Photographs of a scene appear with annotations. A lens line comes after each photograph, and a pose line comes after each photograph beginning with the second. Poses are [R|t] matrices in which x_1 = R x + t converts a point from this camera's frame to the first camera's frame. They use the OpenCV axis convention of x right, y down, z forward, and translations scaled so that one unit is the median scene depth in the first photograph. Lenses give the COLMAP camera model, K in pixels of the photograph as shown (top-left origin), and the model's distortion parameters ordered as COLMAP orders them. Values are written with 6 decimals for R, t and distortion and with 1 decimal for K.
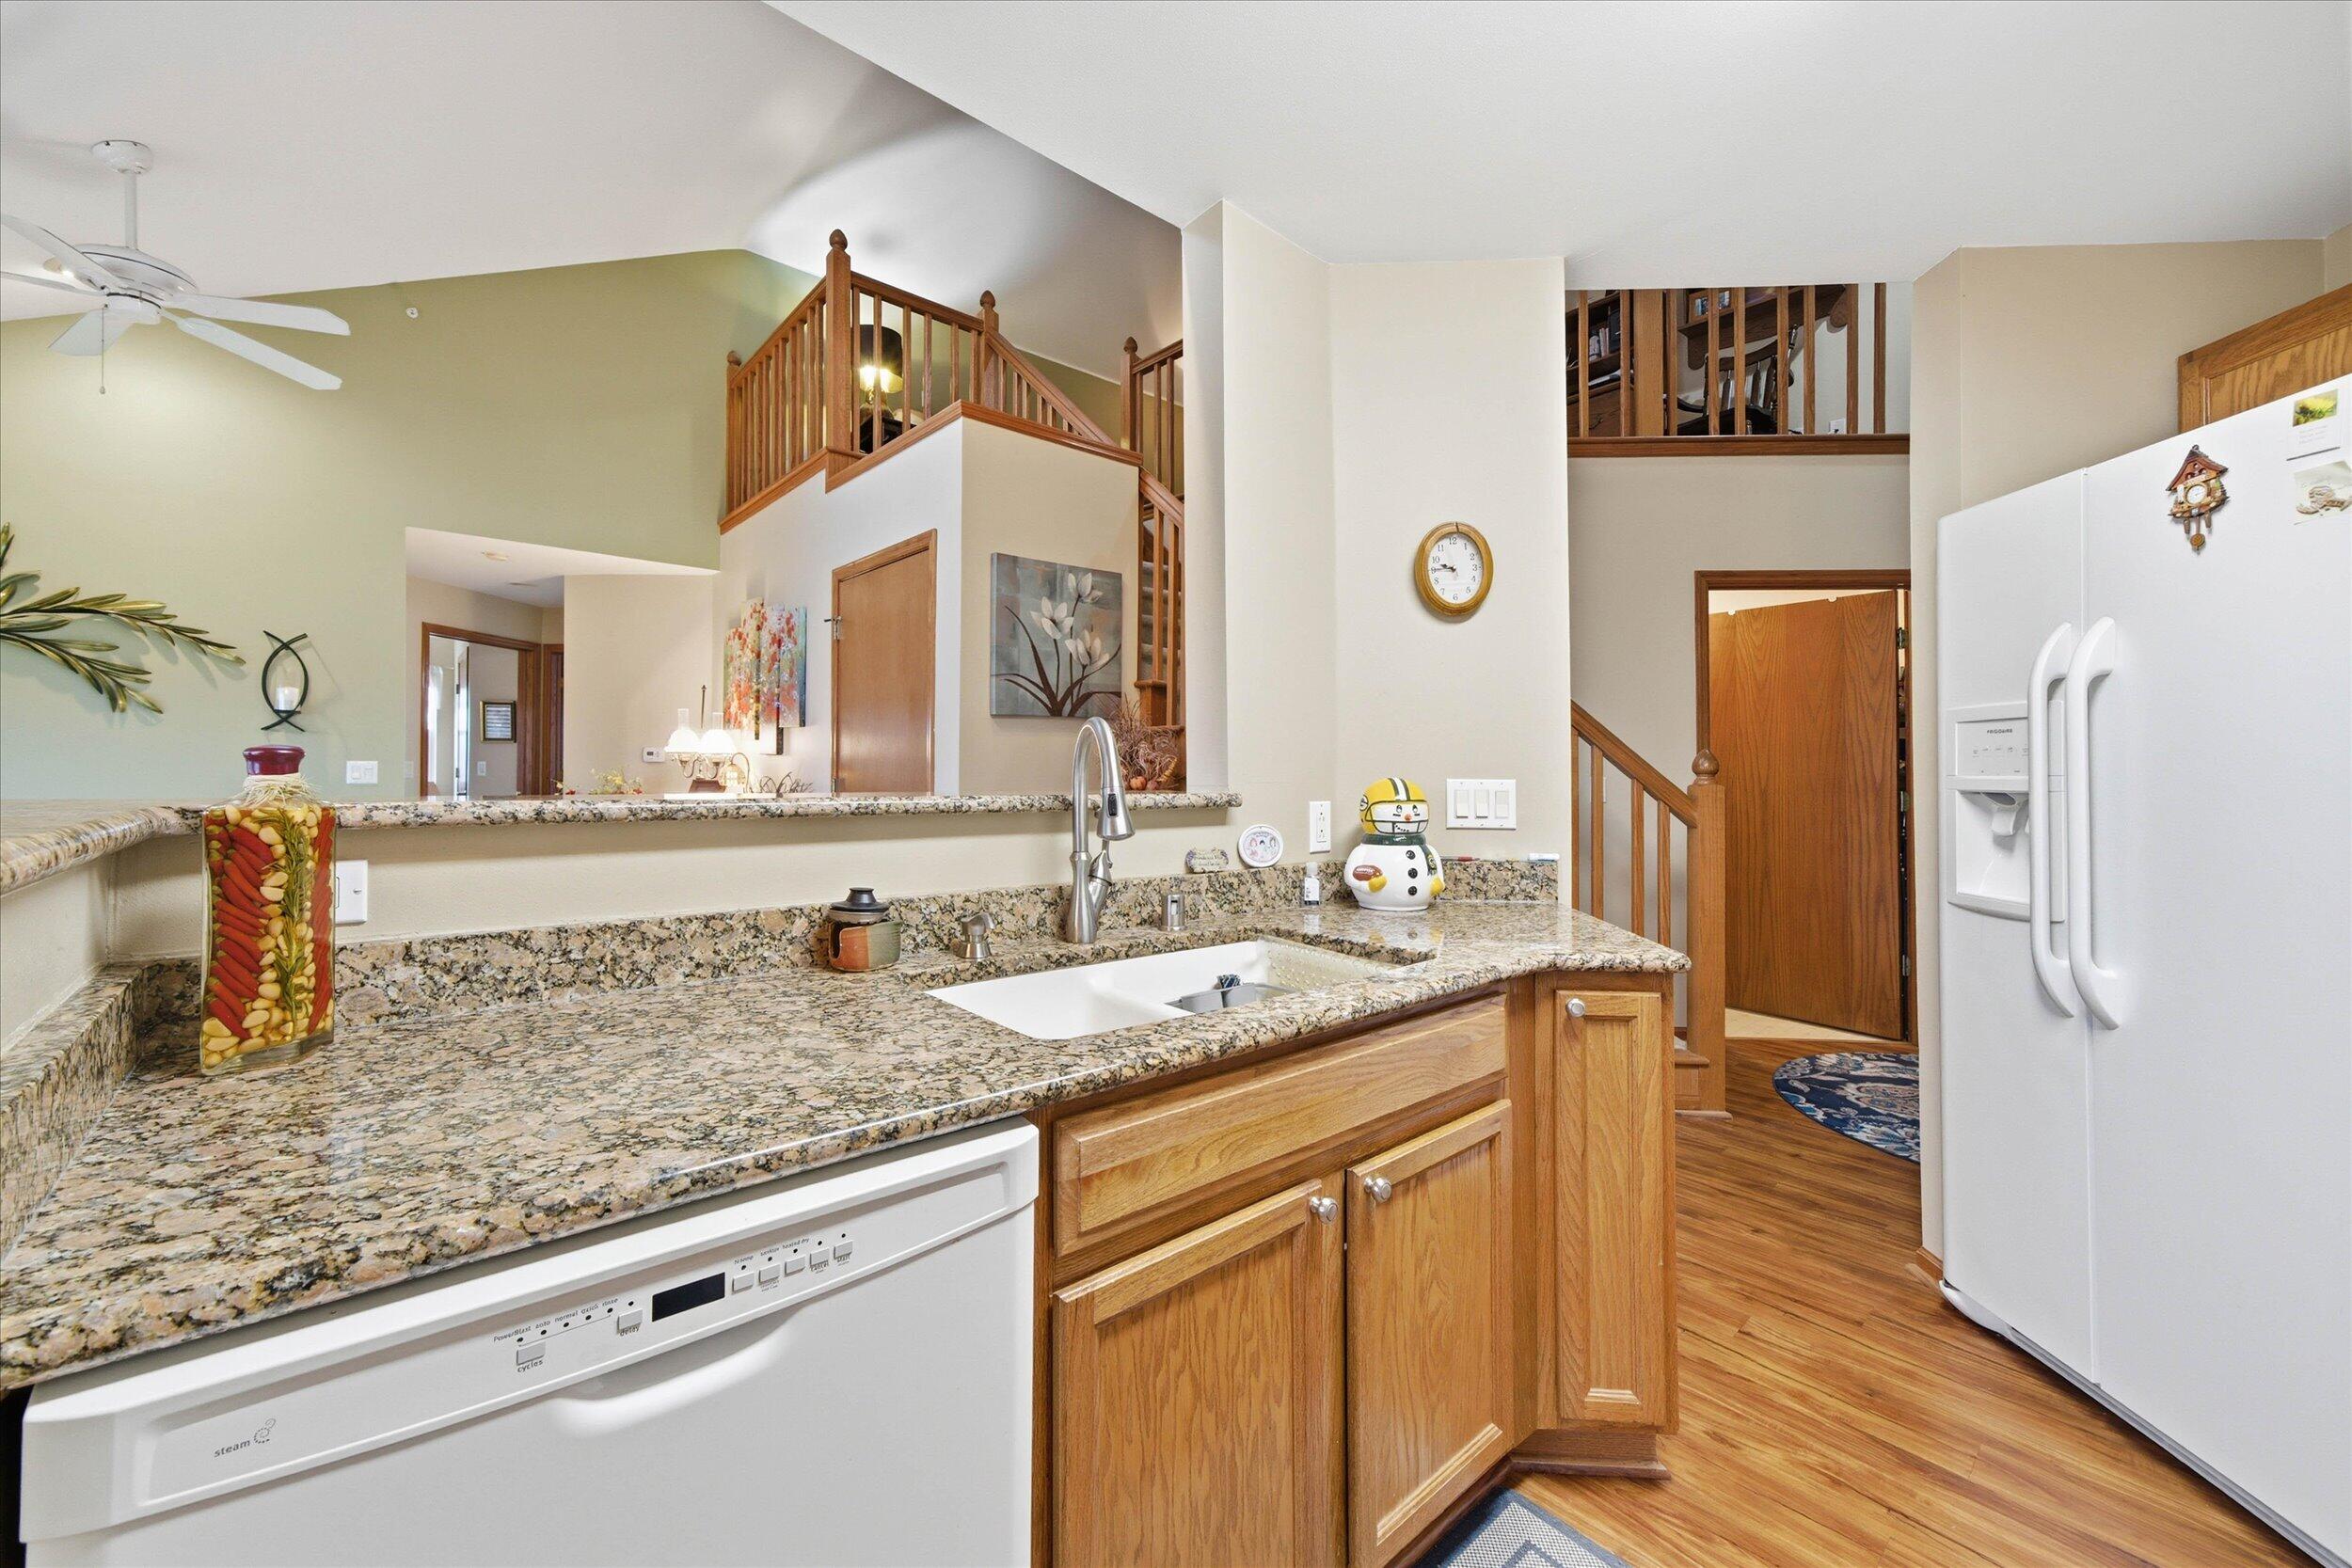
lens RADIAL K [[921.1, 0, 1183.2], [0, 921.1, 757.2], [0, 0, 1]] dist [-0.002406, 0.003795]
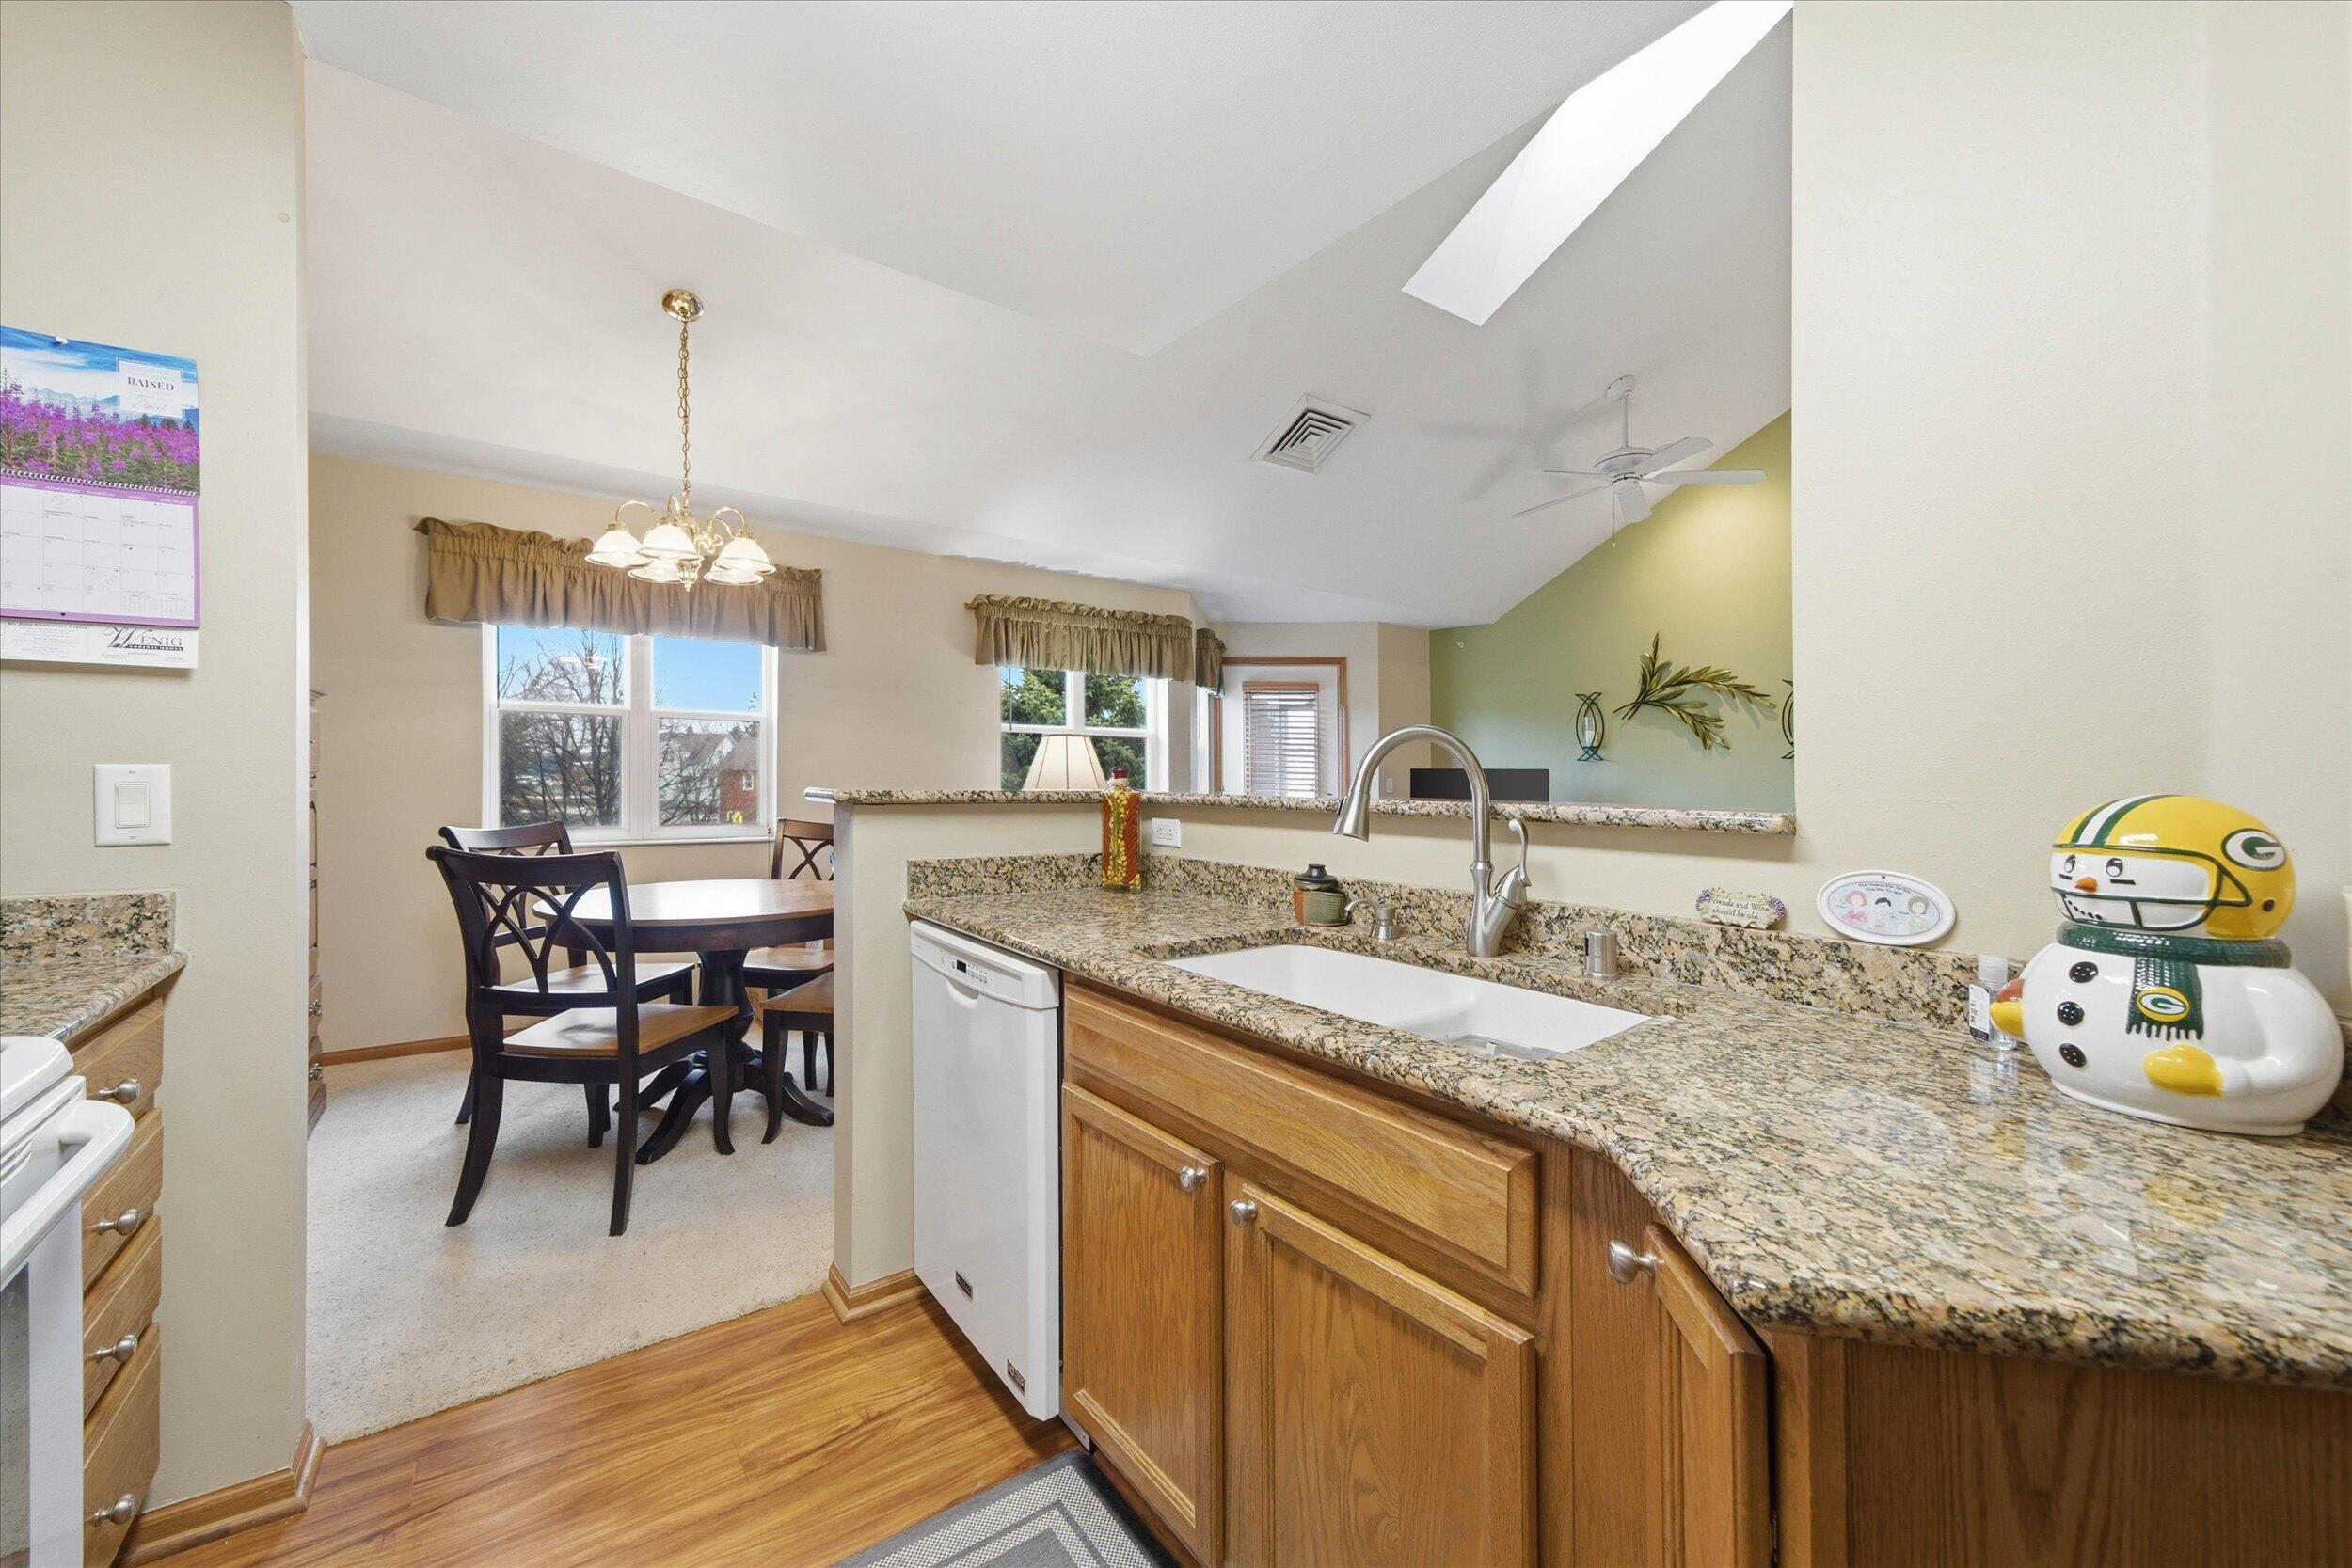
lens RADIAL K [[921.1, 0, 1159.8], [0, 921.1, 780.1], [0, 0, 1]] dist [-0.002406, 0.003795]
pose [[-0.090823, -0.009225, -0.995824, 0.680739], [0.003263, 0.999949, -0.009561, 0.018733], [0.995862, -0.004118, -0.090788, 0.585907]]
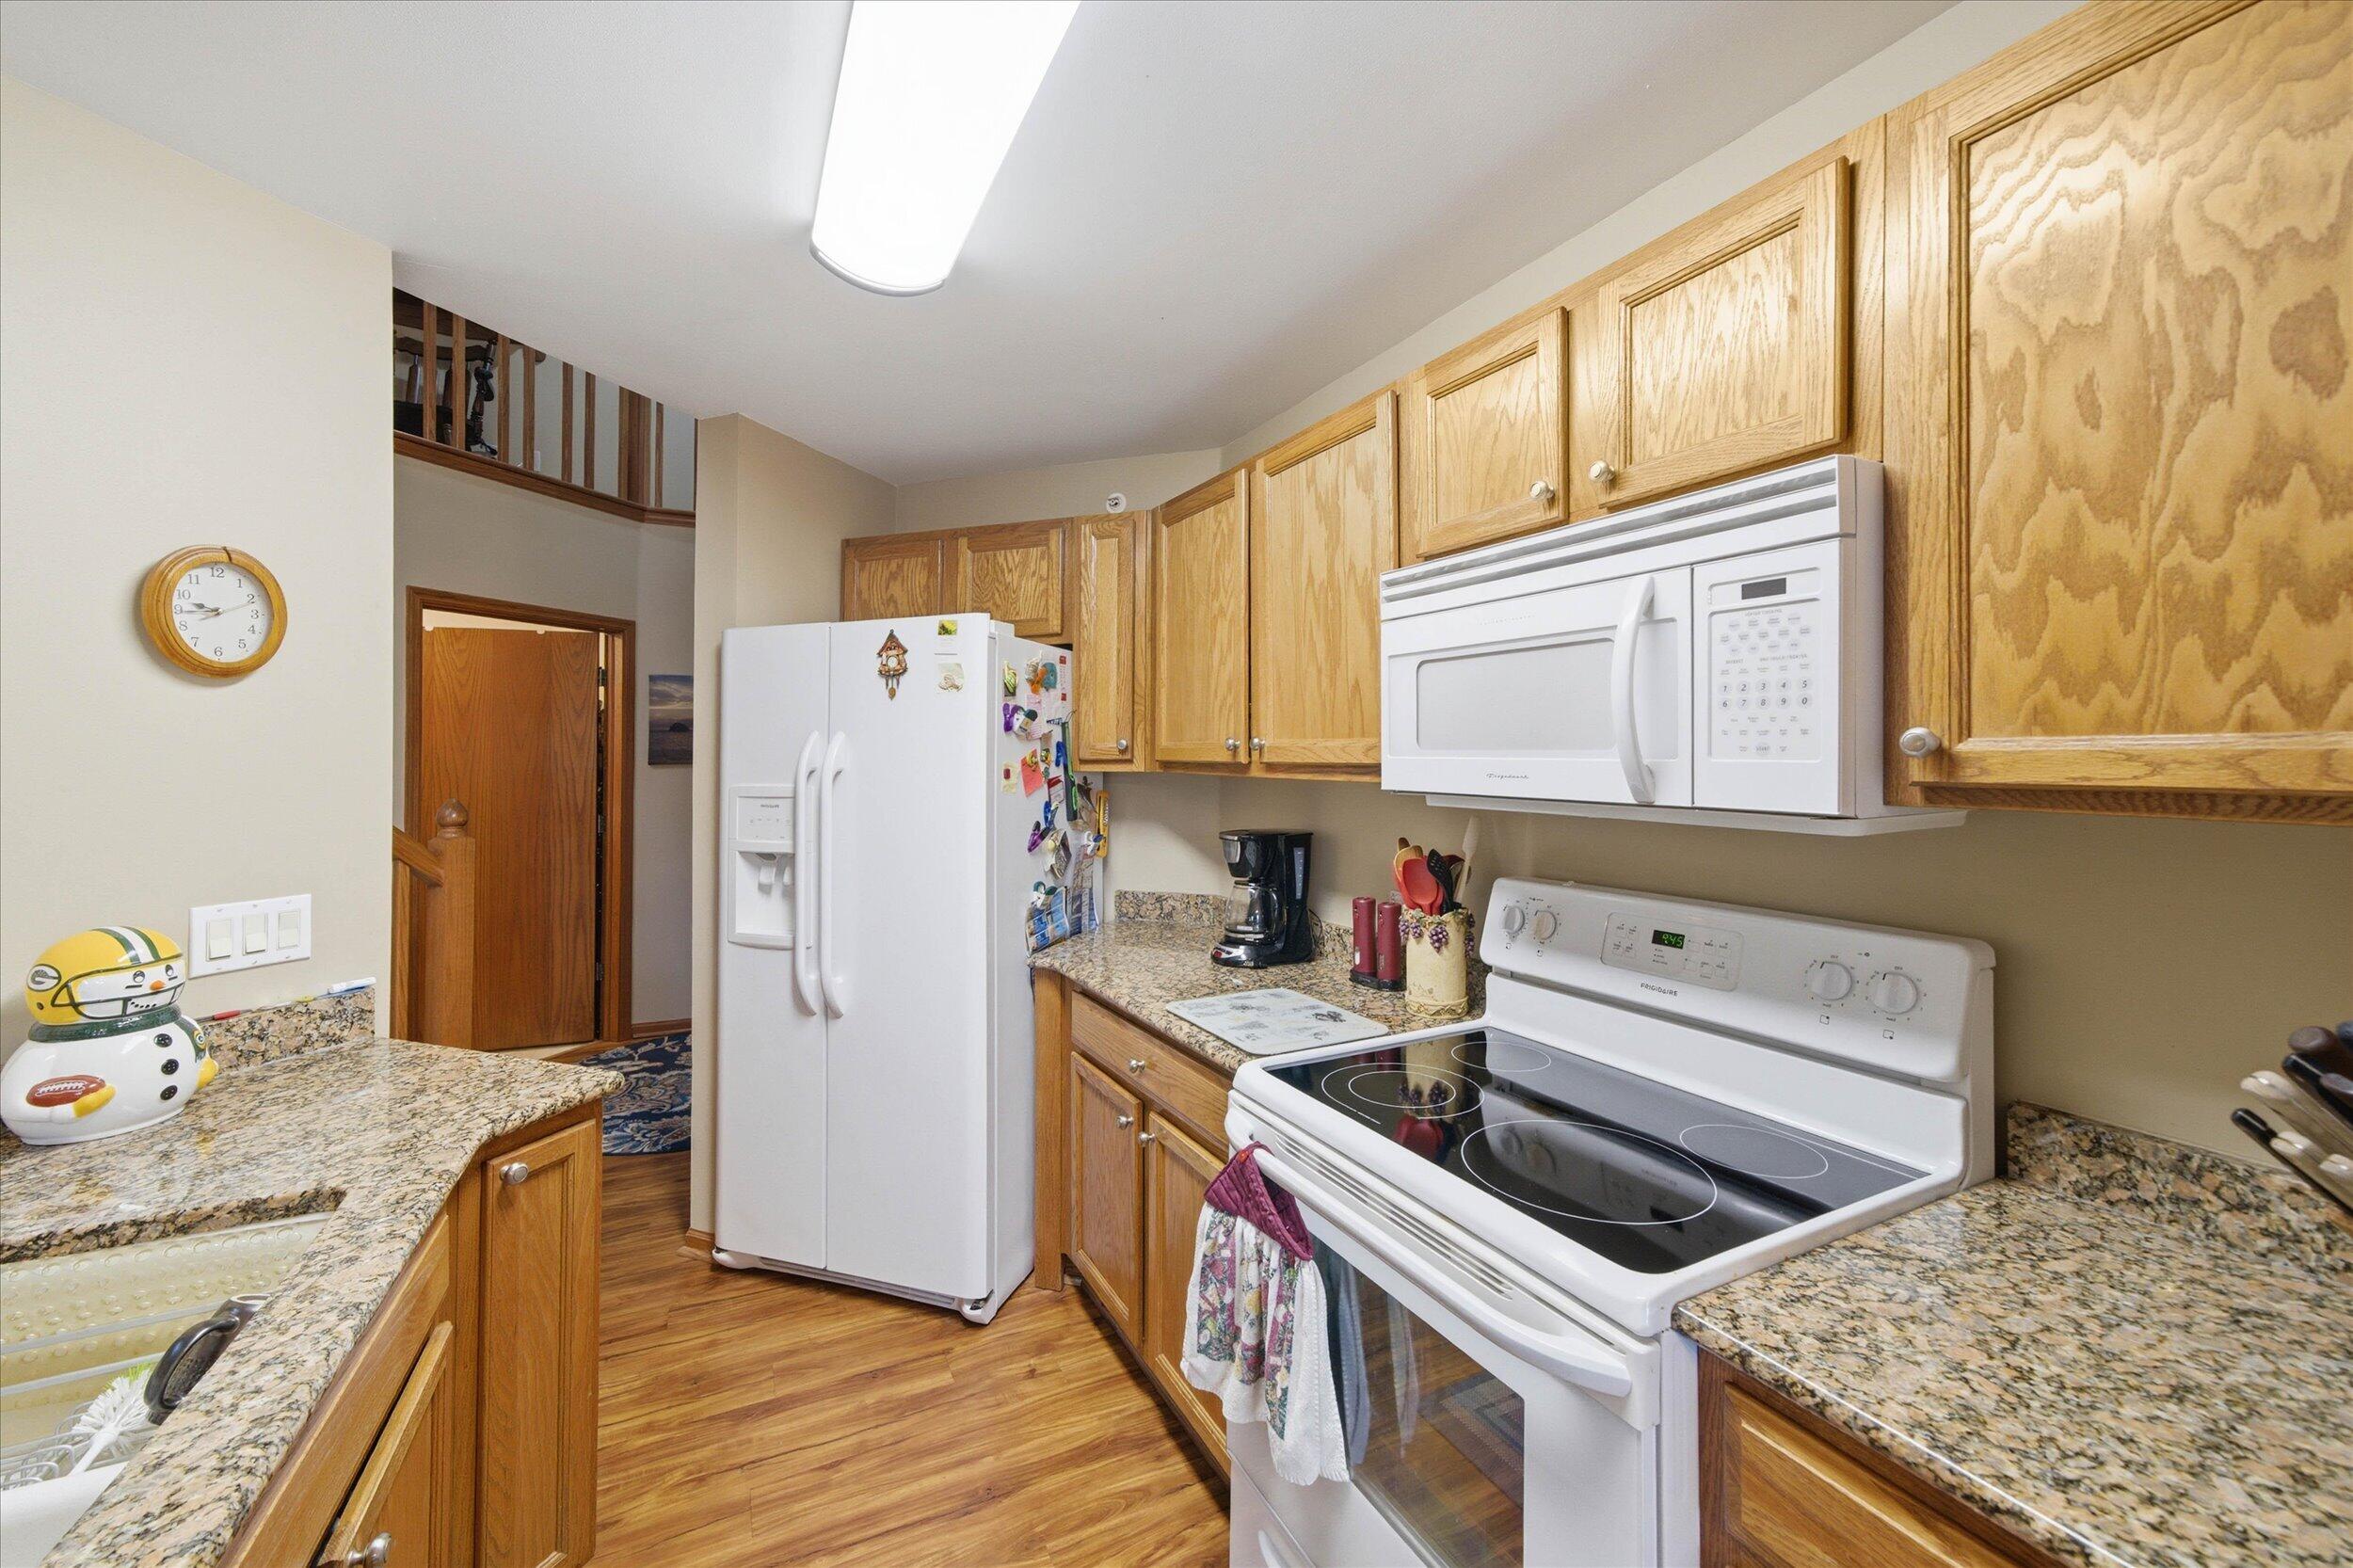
lens RADIAL K [[921.6, 0, 1157.1], [0, 921.6, 744.2], [0, 0, 1]] dist [-0.002406, 0.003795]
pose [[0.271708, -0.000954, 0.962379, -0.197035], [-0.009875, 0.999944, 0.003780, -0.114966], [-0.962329, -0.010530, 0.271683, 0.112778]]
